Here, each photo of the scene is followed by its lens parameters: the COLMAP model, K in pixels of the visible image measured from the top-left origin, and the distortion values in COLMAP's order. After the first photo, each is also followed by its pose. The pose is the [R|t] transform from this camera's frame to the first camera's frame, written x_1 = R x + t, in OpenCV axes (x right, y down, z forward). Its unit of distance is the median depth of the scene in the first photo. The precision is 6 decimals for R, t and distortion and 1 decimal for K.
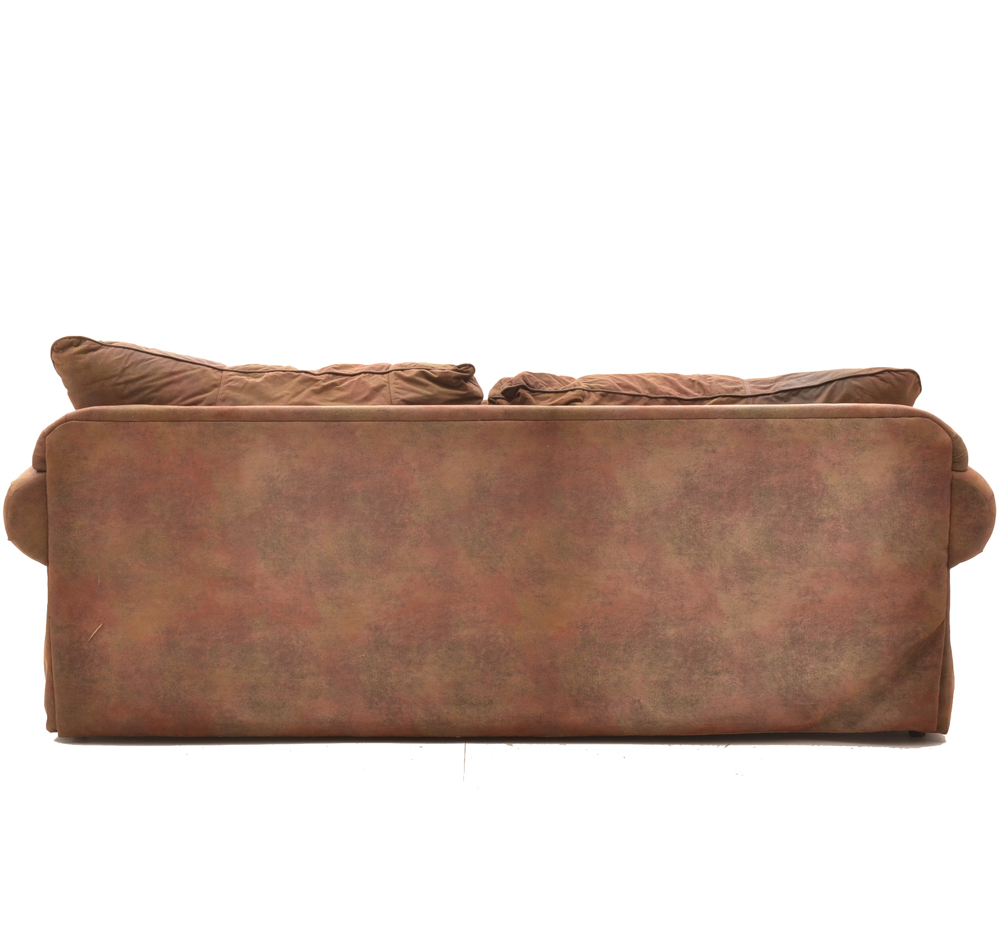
lens RADIAL K [[2430.9, 0, 498.9], [0, 2430.9, 461.5], [0, 0, 1]] dist [0.373991, 0.000000]
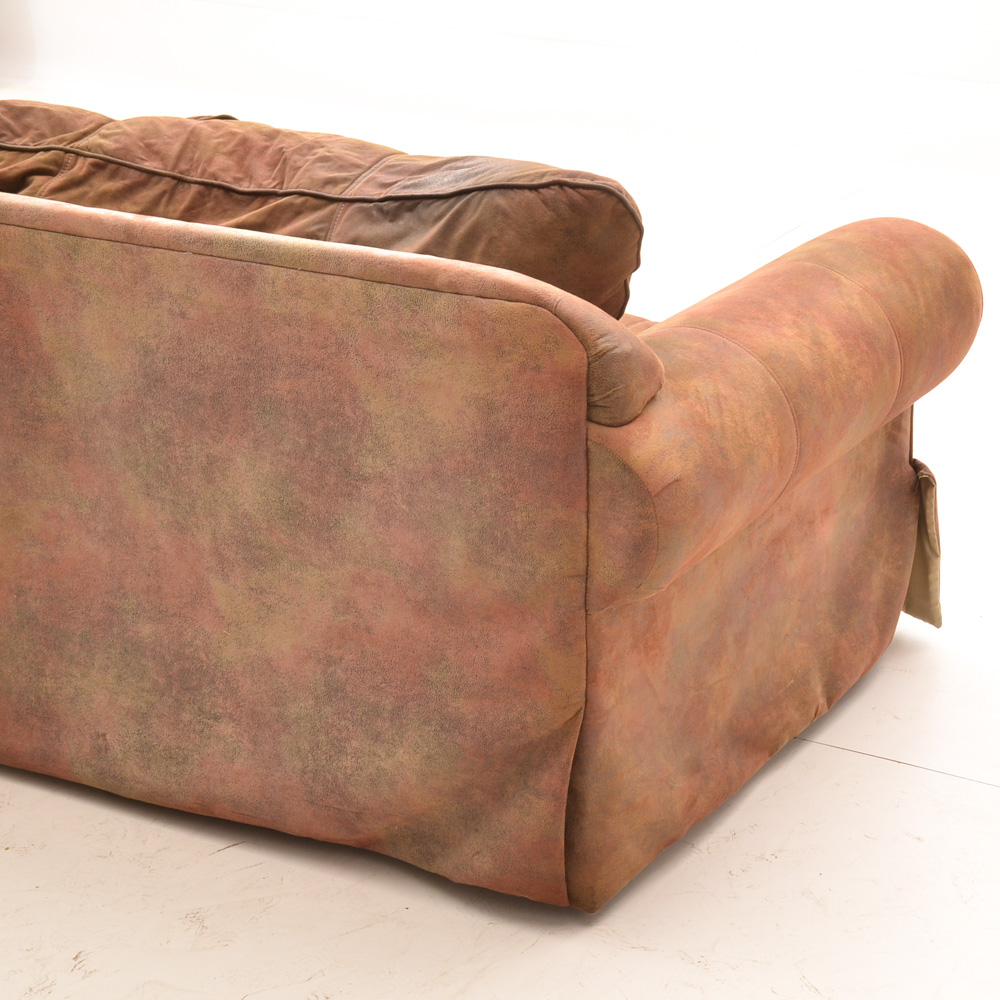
lens RADIAL K [[2268.4, 0, 500.6], [0, 2268.4, 502.9], [0, 0, 1]] dist [0.282451, 0.000000]
pose [[0.913670, 0.154749, -0.375845, 0.329586], [-0.069623, 0.970607, 0.230380, -0.079368], [0.400449, -0.184324, 0.897589, 0.589482]]
